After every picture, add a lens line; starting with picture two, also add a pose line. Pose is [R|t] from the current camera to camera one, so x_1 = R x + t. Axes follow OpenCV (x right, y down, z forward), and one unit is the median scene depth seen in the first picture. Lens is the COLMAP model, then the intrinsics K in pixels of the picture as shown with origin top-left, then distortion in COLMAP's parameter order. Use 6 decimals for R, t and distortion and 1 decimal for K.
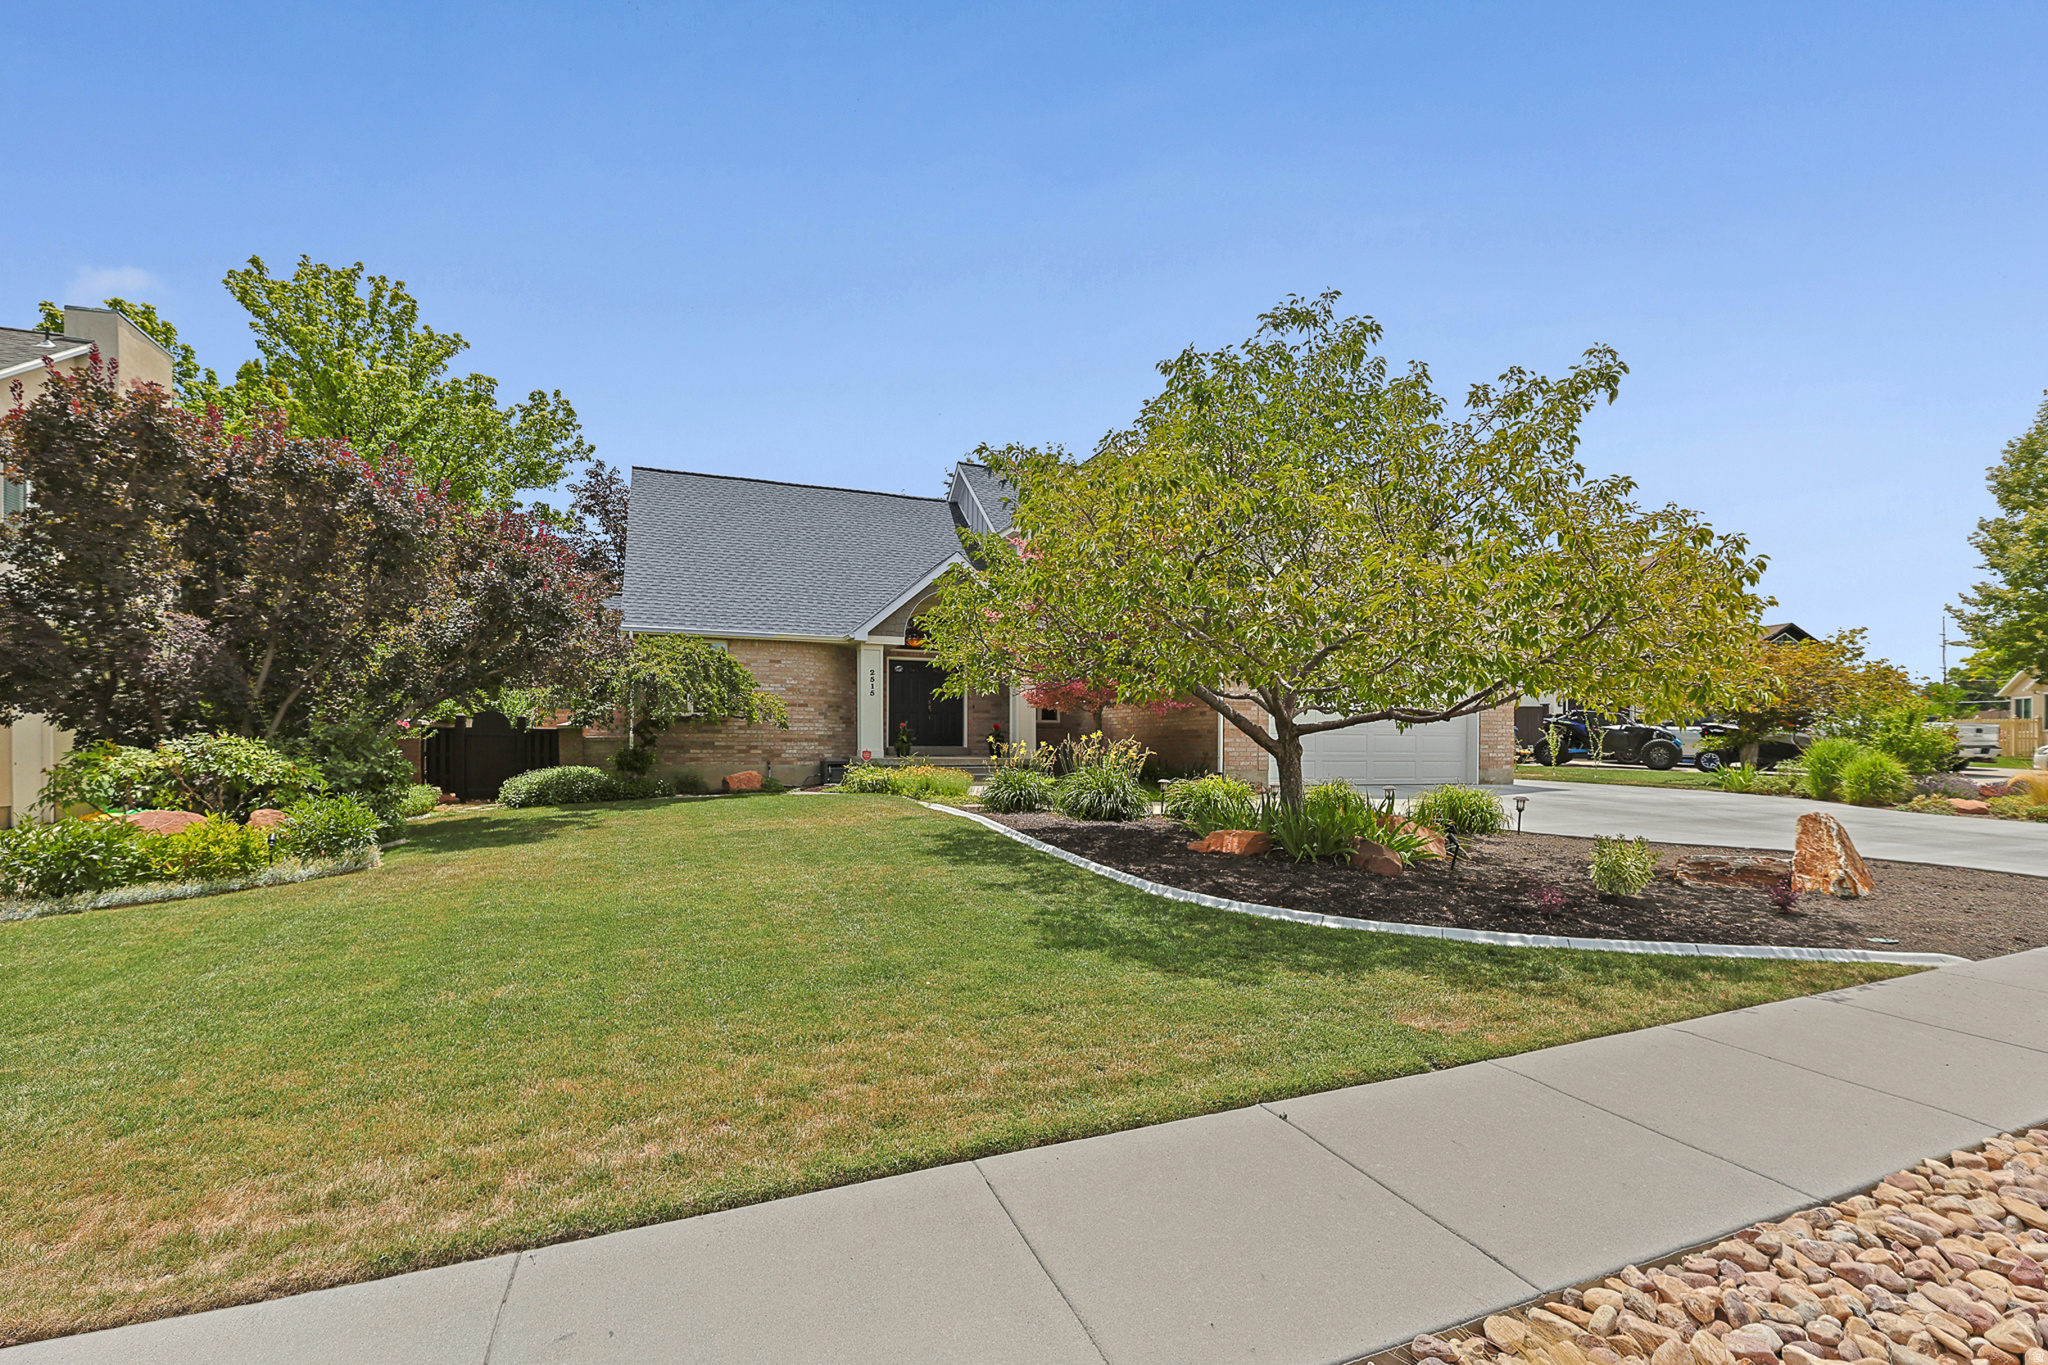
lens RADIAL K [[884.8, 0, 1054.2], [0, 884.8, 761.3], [0, 0, 1]] dist [-0.001063, -0.000073]
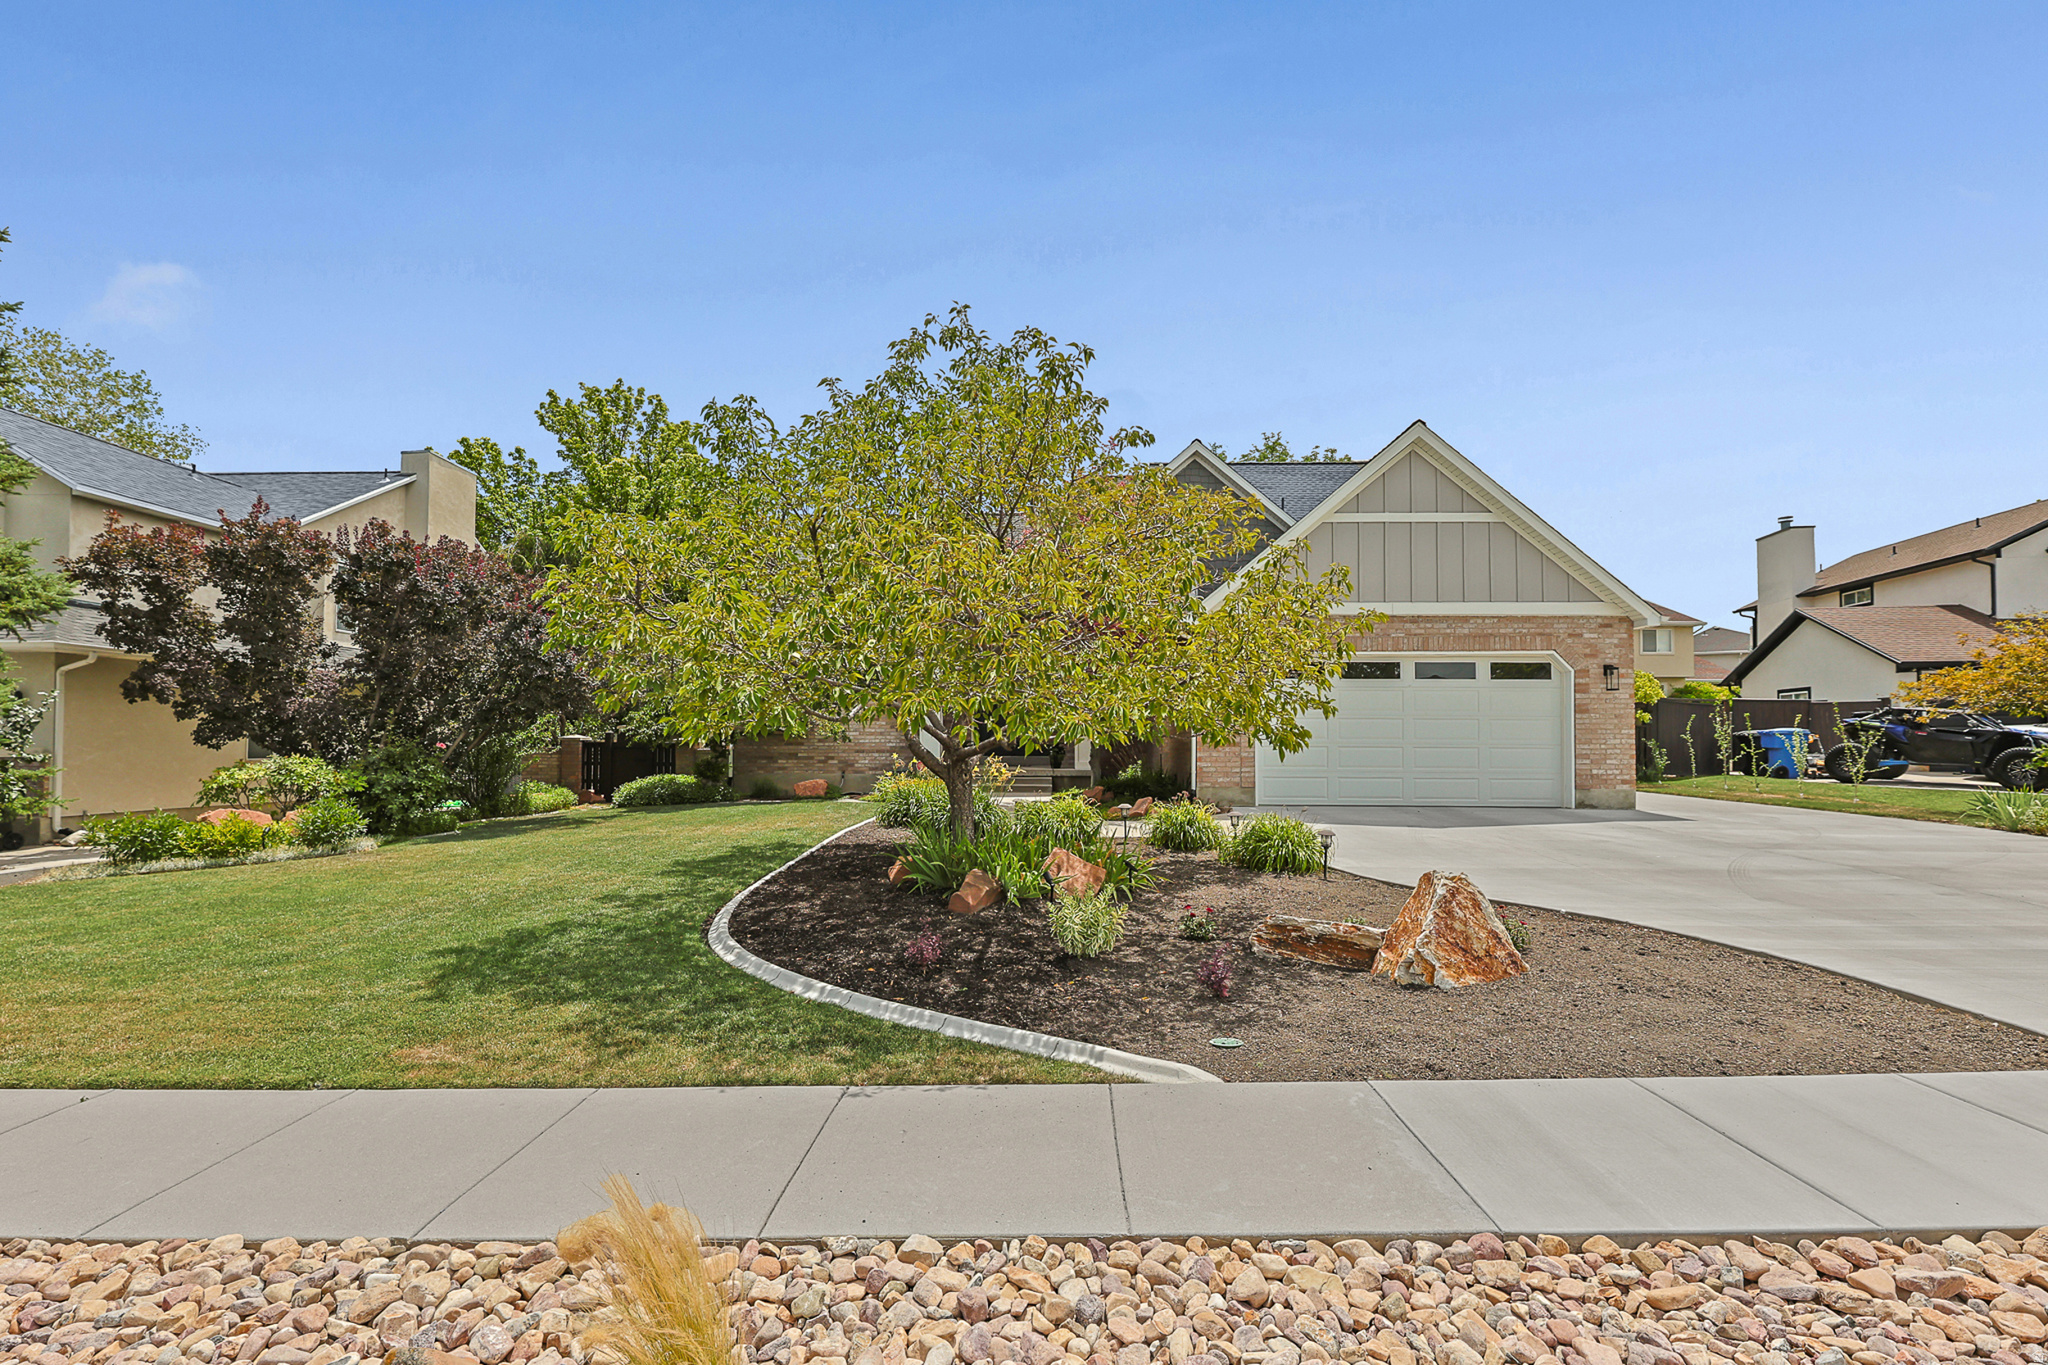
lens RADIAL K [[906.0, 0, 1030.4], [0, 906.0, 719.7], [0, 0, 1]] dist [-0.000430, -0.000011]
pose [[0.915103, -0.014062, -0.402976, 0.795996], [-0.004812, 0.998940, -0.045786, -0.028701], [0.403192, 0.043838, 0.914065, 0.148409]]
